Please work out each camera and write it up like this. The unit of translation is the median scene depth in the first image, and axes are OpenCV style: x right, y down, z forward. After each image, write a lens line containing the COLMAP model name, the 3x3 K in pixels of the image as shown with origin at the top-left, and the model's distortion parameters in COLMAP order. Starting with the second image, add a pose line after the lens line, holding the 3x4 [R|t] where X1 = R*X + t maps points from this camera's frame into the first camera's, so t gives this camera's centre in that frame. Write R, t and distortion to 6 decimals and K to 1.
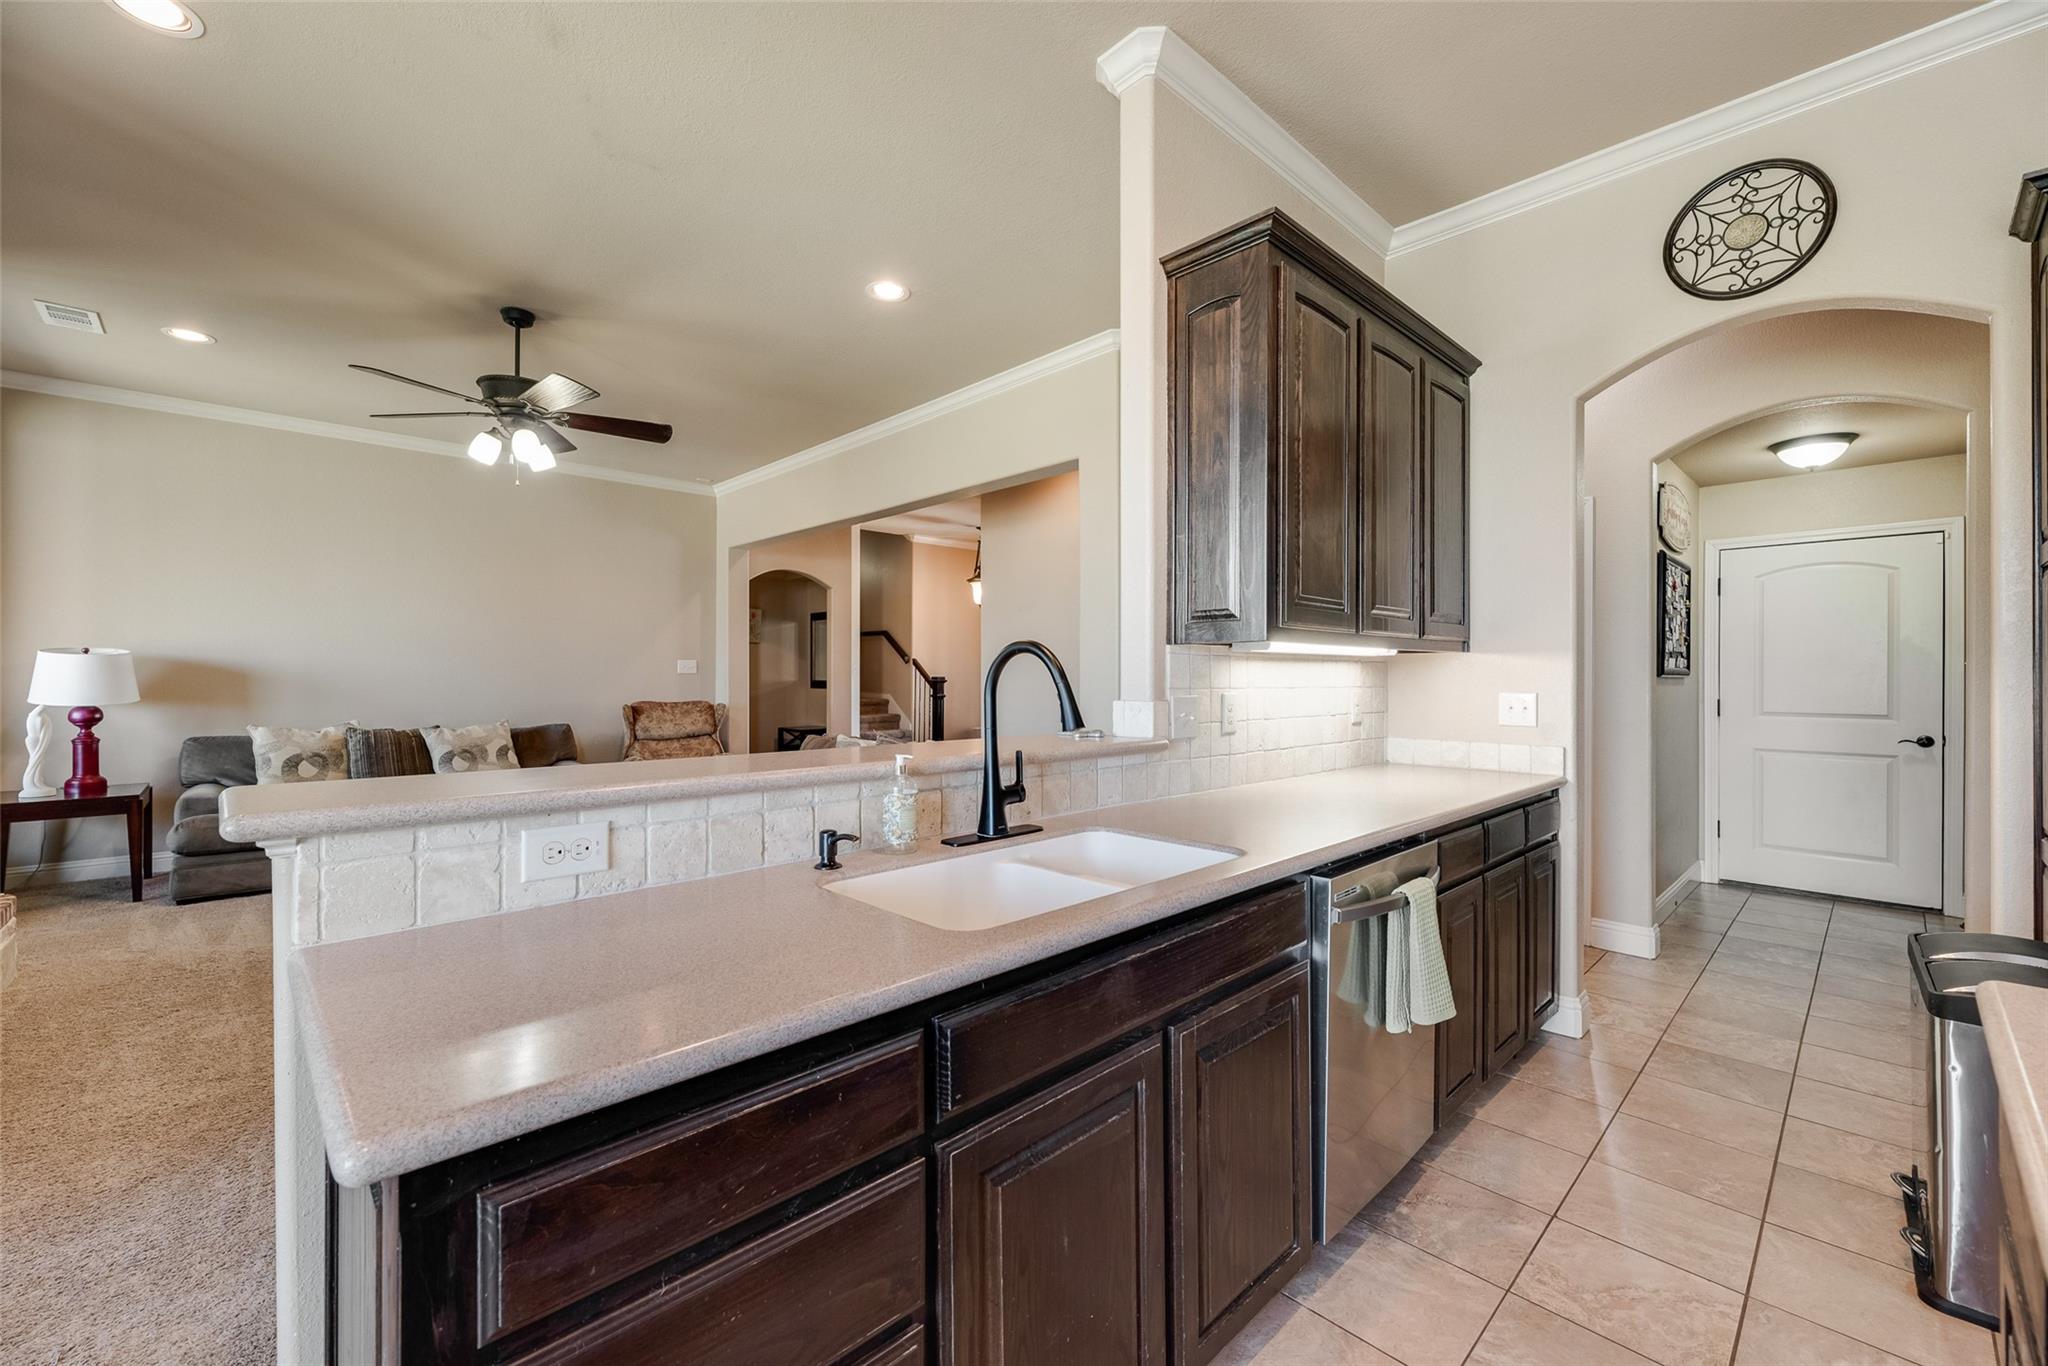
lens RADIAL K [[824.1, 0, 1024.0], [0, 824.1, 683.0], [0, 0, 1]] dist [0.002602, 0.000229]
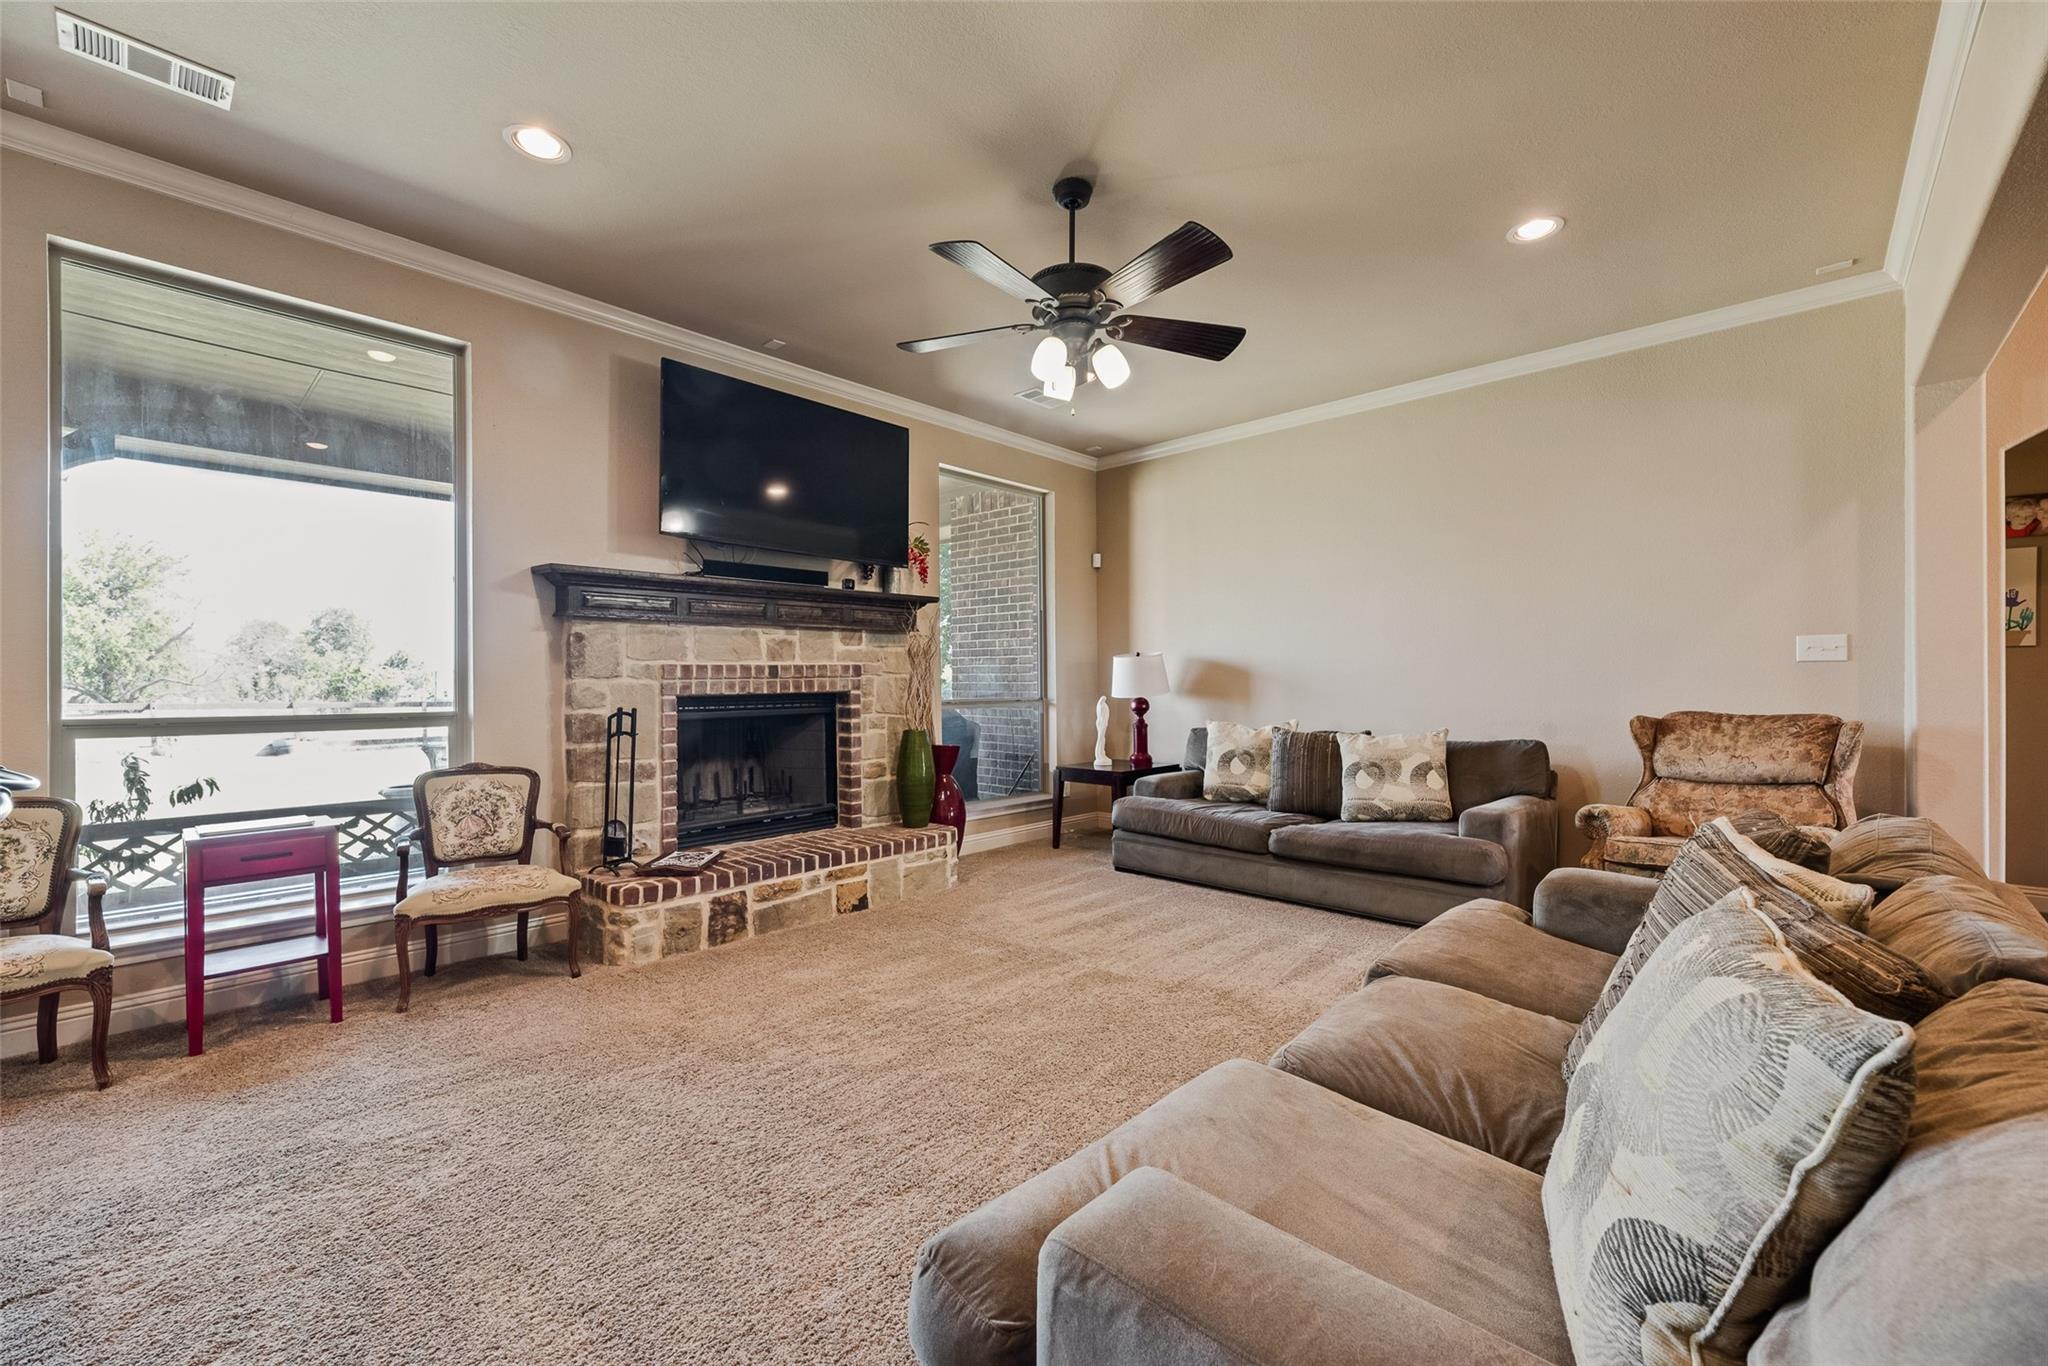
lens RADIAL K [[824.1, 0, 1024.0], [0, 824.1, 683.0], [0, 0, 1]] dist [0.002602, 0.000229]
pose [[0.056587, 0.001650, -0.998396, 0.098842], [-0.000858, 0.999998, 0.001604, 0.002362], [0.998397, 0.000766, 0.056588, 0.601462]]
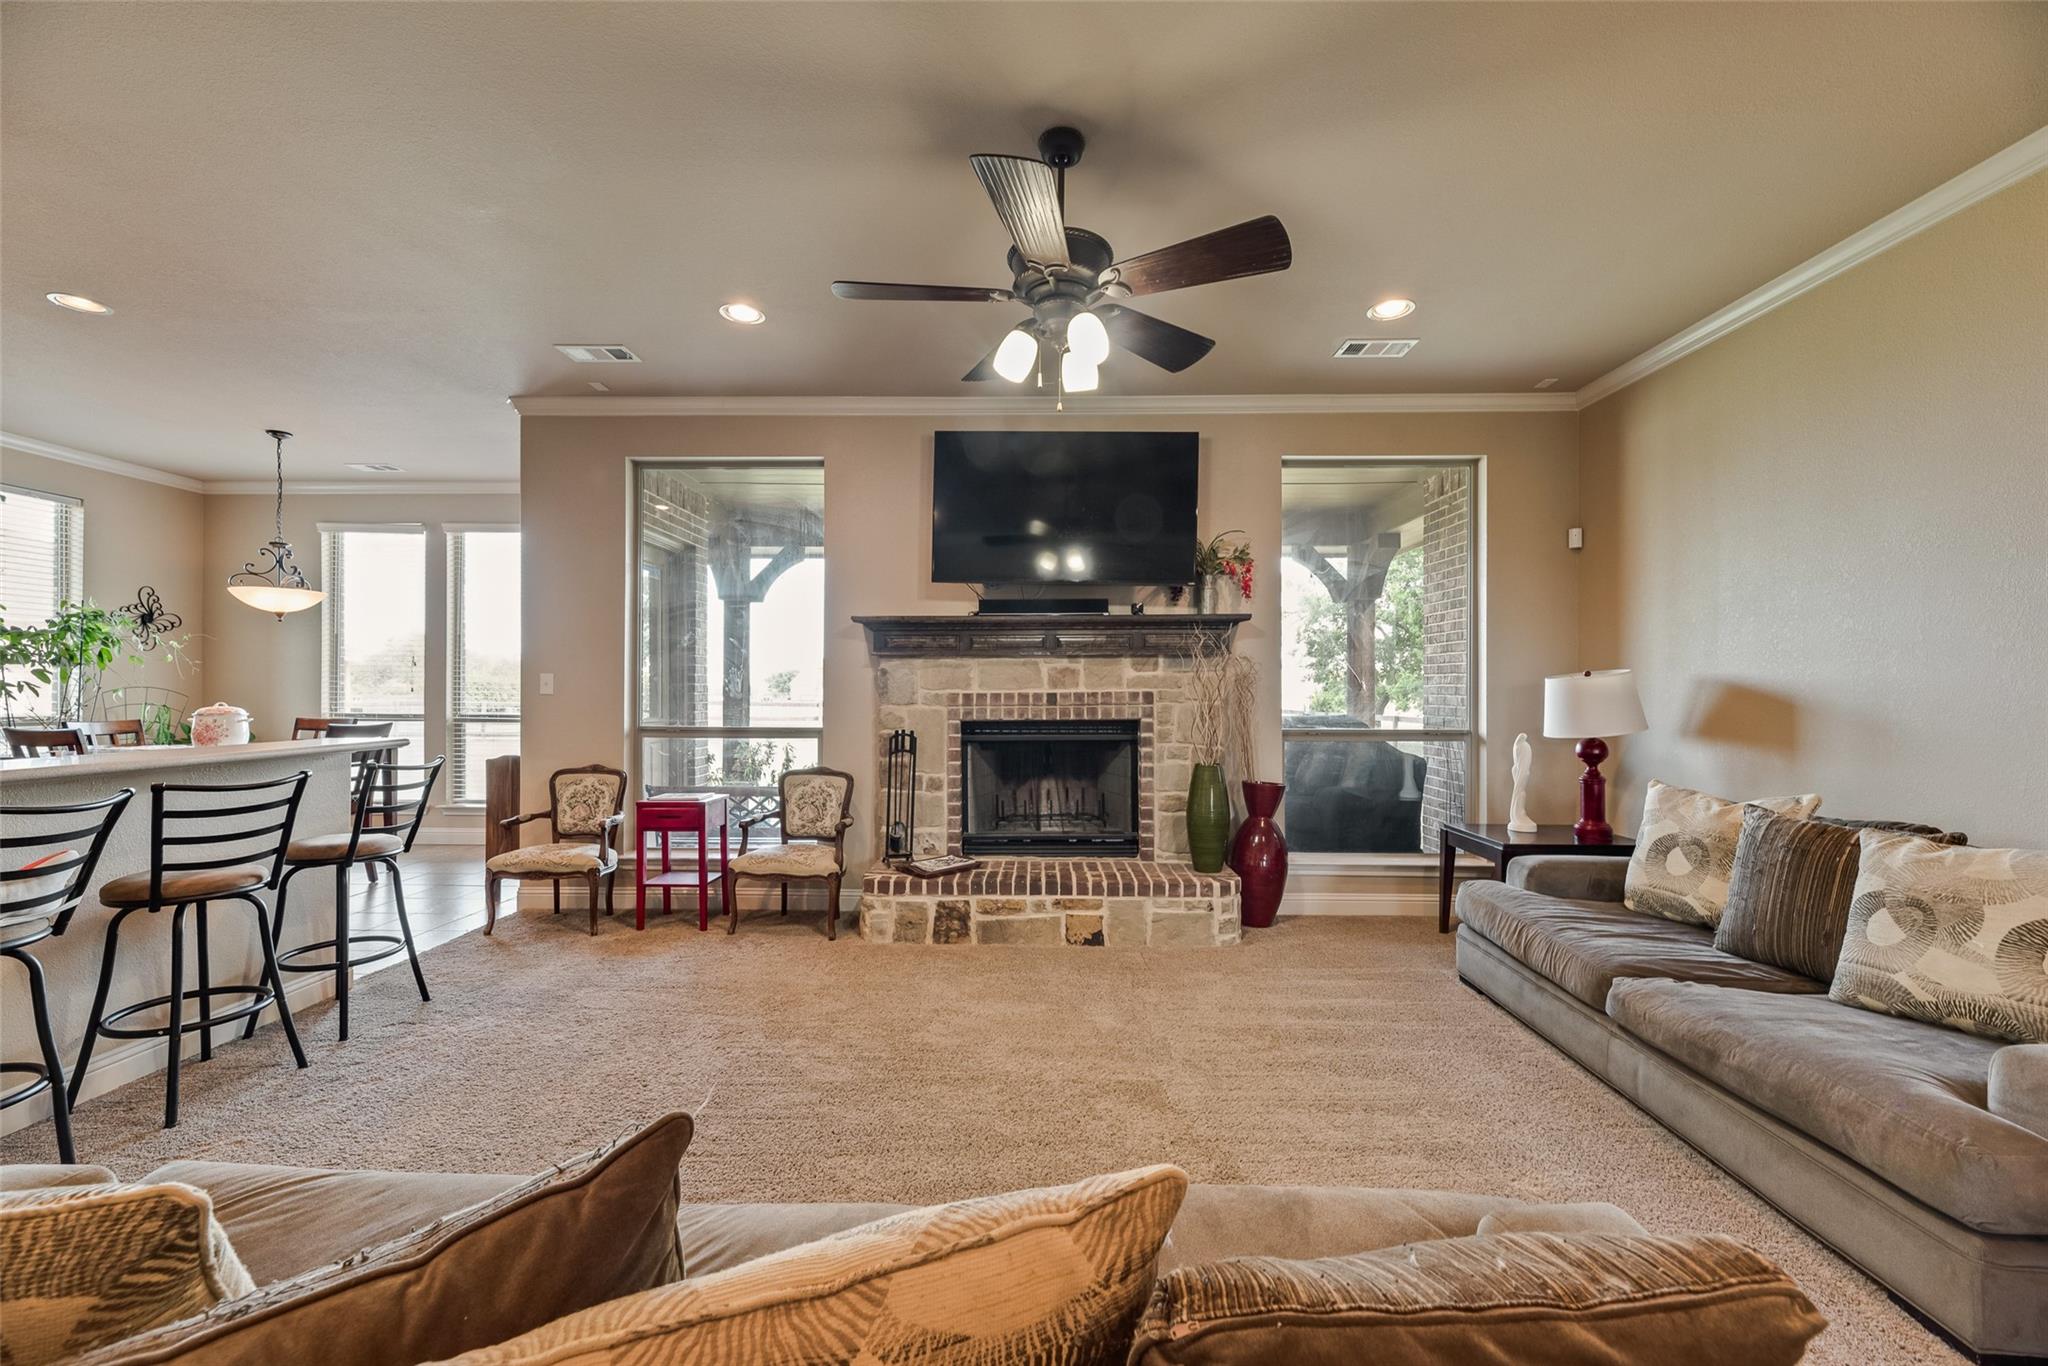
lens RADIAL K [[824.1, 0, 1024.0], [0, 824.1, 683.0], [0, 0, 1]] dist [0.002602, 0.000229]
pose [[-0.708024, -0.005419, -0.706168, -0.088148], [-0.005225, 0.999983, -0.002436, -0.019888], [0.706169, 0.001965, -0.708040, 0.955188]]
